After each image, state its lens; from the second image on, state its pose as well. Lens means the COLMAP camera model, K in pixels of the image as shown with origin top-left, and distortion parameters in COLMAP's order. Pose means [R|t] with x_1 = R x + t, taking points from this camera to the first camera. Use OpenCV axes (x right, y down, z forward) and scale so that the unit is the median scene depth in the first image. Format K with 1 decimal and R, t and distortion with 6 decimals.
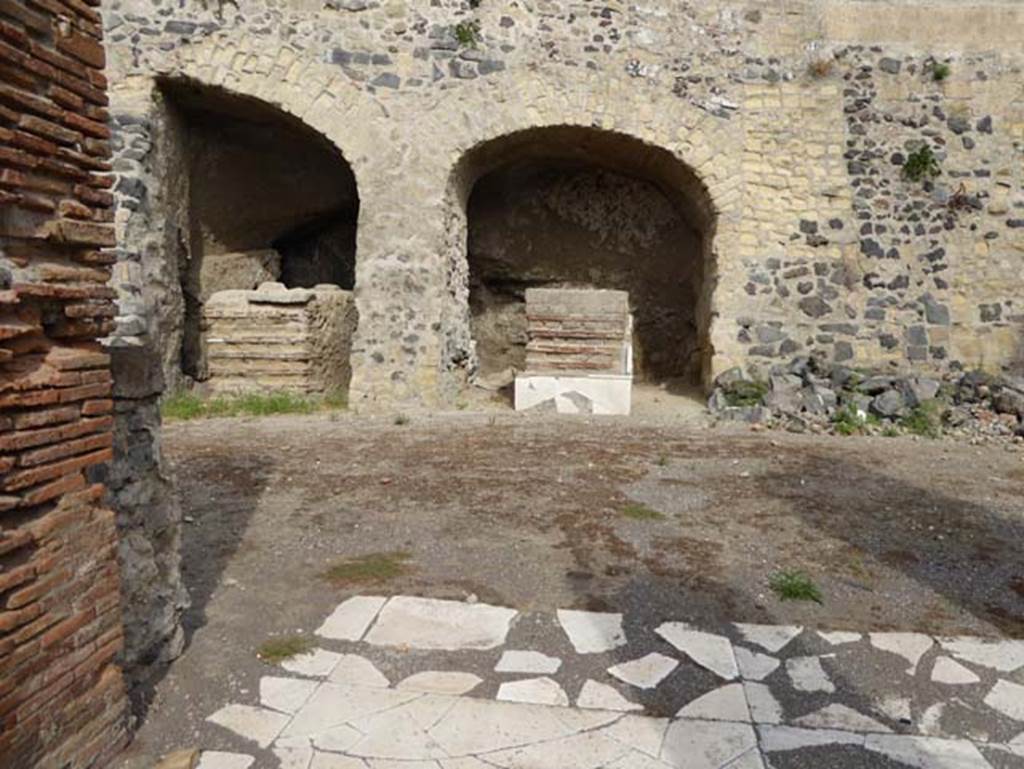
lens RADIAL K [[701.9, 0, 512.0], [0, 701.9, 384.5], [0, 0, 1]] dist [-0.072097, 0.043929]
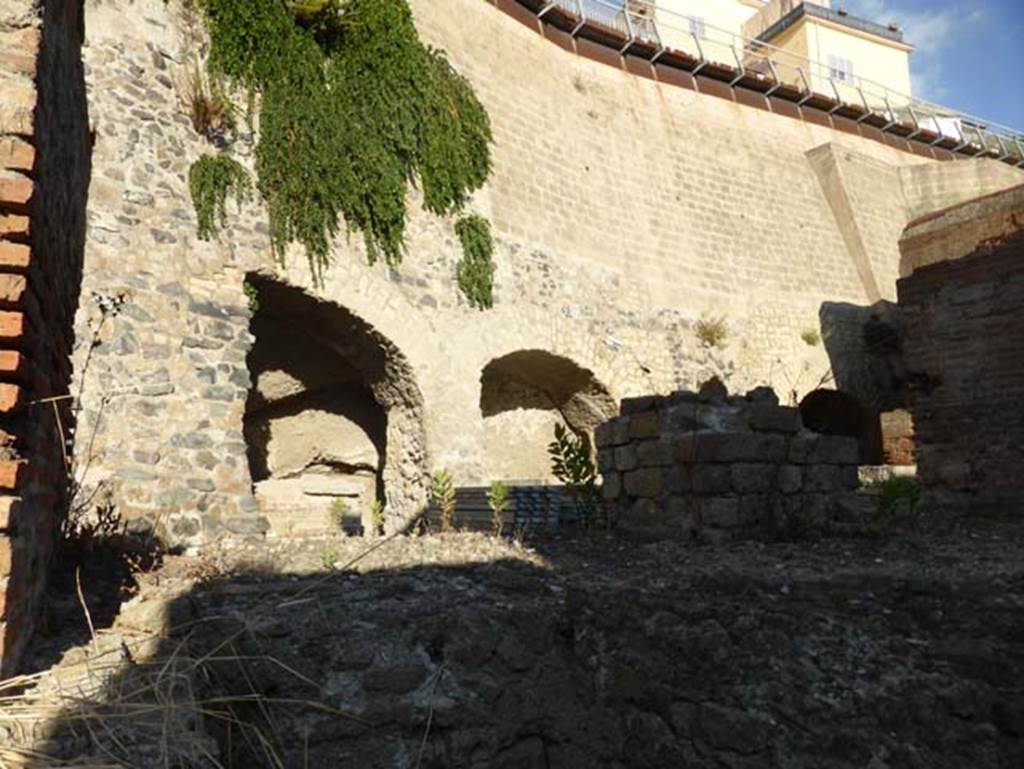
lens RADIAL K [[701.9, 0, 512.0], [0, 701.9, 384.5], [0, 0, 1]] dist [-0.072097, 0.043929]
pose [[0.830075, 0.057005, 0.554731, -0.700897], [0.083634, 0.970785, -0.224905, -0.023528], [-0.551345, 0.233082, 0.801057, 0.005577]]
